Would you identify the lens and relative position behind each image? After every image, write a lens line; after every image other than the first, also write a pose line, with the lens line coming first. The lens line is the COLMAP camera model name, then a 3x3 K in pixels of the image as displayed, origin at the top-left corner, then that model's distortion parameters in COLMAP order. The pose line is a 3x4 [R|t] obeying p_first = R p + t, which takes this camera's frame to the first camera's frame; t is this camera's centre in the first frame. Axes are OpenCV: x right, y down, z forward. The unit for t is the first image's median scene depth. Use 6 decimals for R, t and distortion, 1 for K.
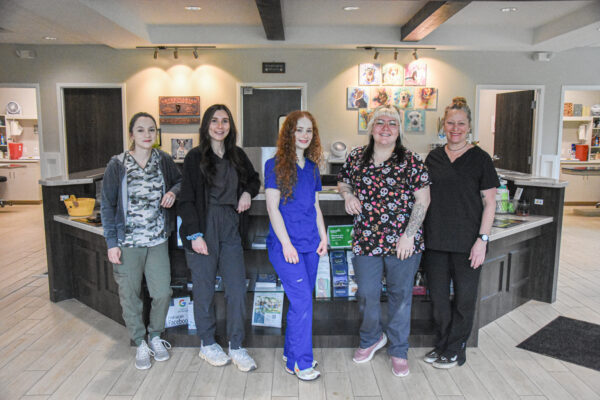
lens RADIAL K [[522.9, 0, 301.4], [0, 522.9, 198.0], [0, 0, 1]] dist [0.007810, 0.014289]
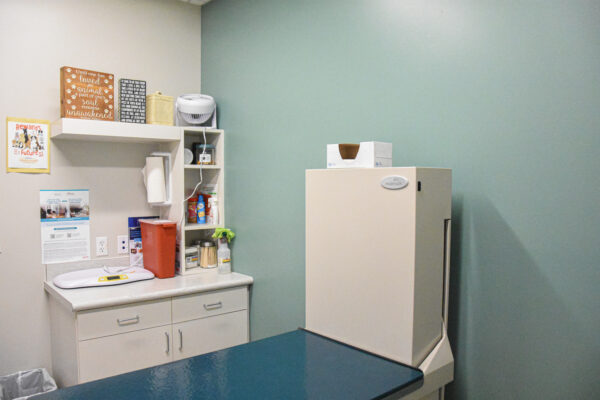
lens RADIAL K [[470.4, 0, 299.6], [0, 470.4, 200.4], [0, 0, 1]] dist [-0.080468, 0.000538]
pose [[0.751501, -0.032909, 0.658911, 0.427453], [0.086926, 0.994987, -0.049446, -0.094408], [-0.653981, 0.094435, 0.750594, 0.759273]]
